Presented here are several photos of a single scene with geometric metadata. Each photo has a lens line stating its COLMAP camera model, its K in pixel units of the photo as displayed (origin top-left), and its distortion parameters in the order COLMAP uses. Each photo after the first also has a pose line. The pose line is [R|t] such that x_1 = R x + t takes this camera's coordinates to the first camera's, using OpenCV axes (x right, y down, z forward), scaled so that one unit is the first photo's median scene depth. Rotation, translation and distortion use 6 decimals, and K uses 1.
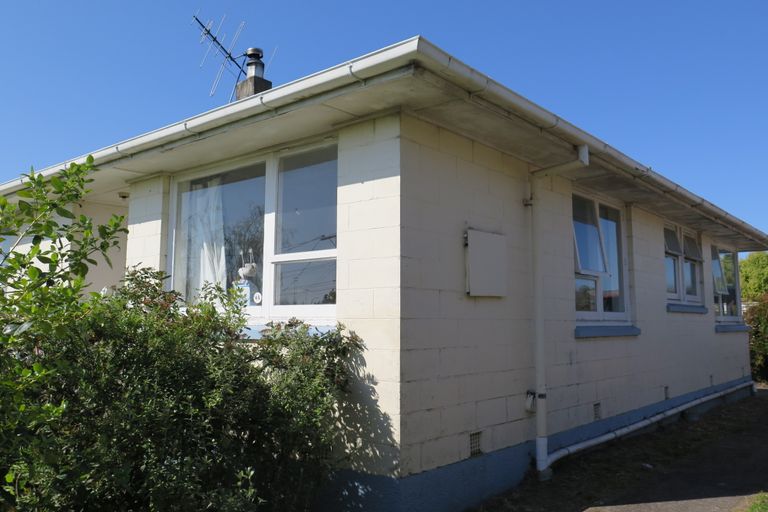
lens RADIAL K [[634.7, 0, 384.0], [0, 634.7, 256.0], [0, 0, 1]] dist [-0.007805, -0.002296]
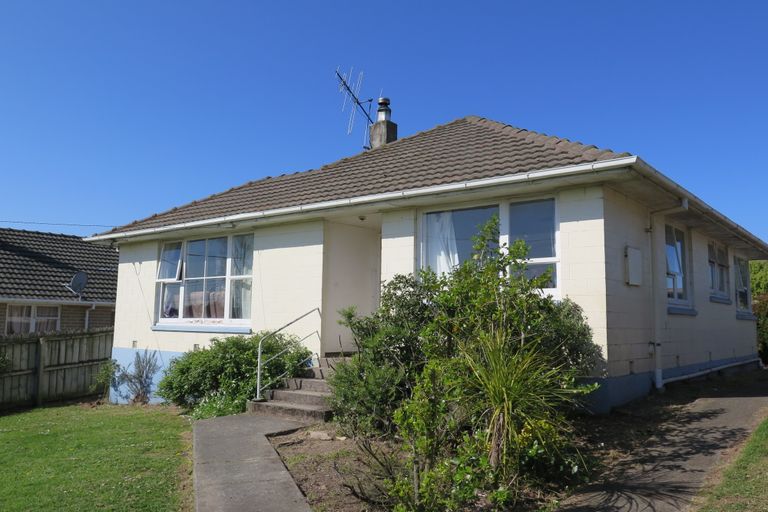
lens RADIAL K [[634.7, 0, 384.0], [0, 634.7, 256.0], [0, 0, 1]] dist [-0.007805, -0.002296]
pose [[0.999611, 0.013894, 0.024197, -0.465090], [-0.013834, 0.999901, -0.002613, -0.002375], [-0.024231, 0.002278, 0.999704, -0.595983]]
